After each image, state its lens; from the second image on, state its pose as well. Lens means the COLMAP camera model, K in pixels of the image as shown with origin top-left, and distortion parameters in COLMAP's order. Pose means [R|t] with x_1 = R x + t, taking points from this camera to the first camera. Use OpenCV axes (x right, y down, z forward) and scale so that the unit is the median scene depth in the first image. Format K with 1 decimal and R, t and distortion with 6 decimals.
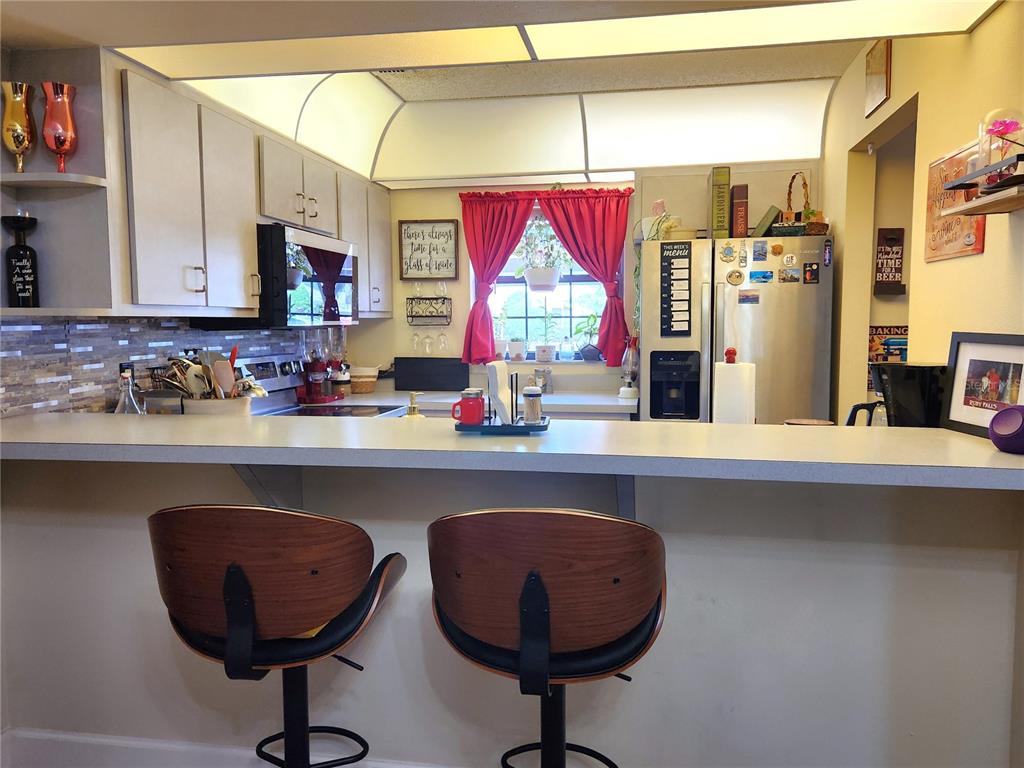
lens RADIAL K [[732.6, 0, 512.0], [0, 732.6, 384.0], [0, 0, 1]] dist [0.006245, 0.002258]
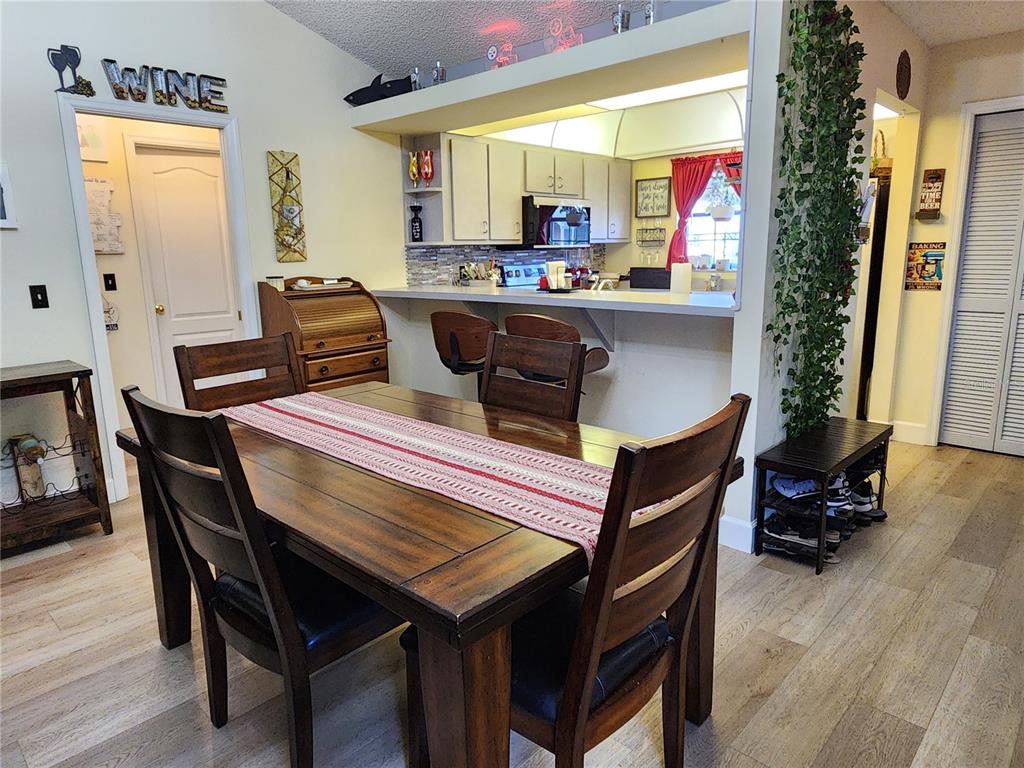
lens RADIAL K [[640.0, 0, 512.0], [0, 640.0, 384.0], [0, 0, 1]] dist [0.001044, -0.023301]
pose [[0.833481, 0.100818, -0.543273, 0.526598], [-0.030138, 0.990045, 0.137490, 0.041231], [0.551726, -0.098222, 0.828222, -0.426601]]
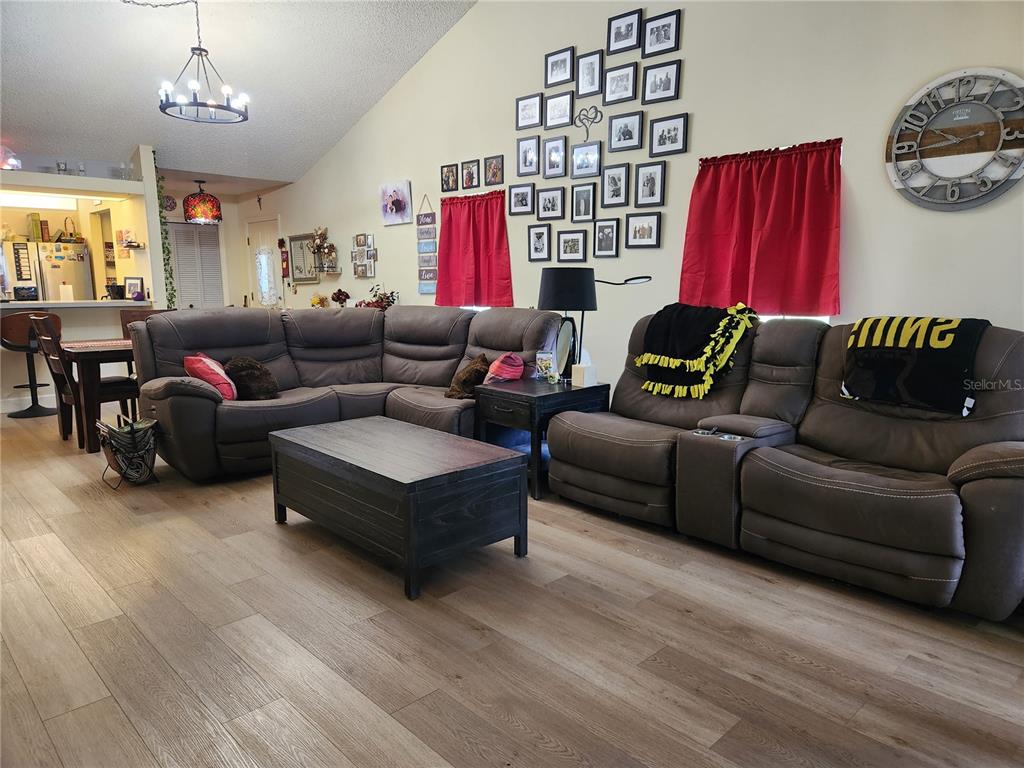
lens RADIAL K [[710.0, 0, 515.6], [0, 710.0, 411.3], [0, 0, 1]] dist [0.009400, 0.000610]
pose [[0.570497, -0.144889, 0.808419, -0.851926], [0.068334, 0.989277, 0.129080, 0.174613], [-0.818452, -0.018397, 0.574280, -1.769661]]
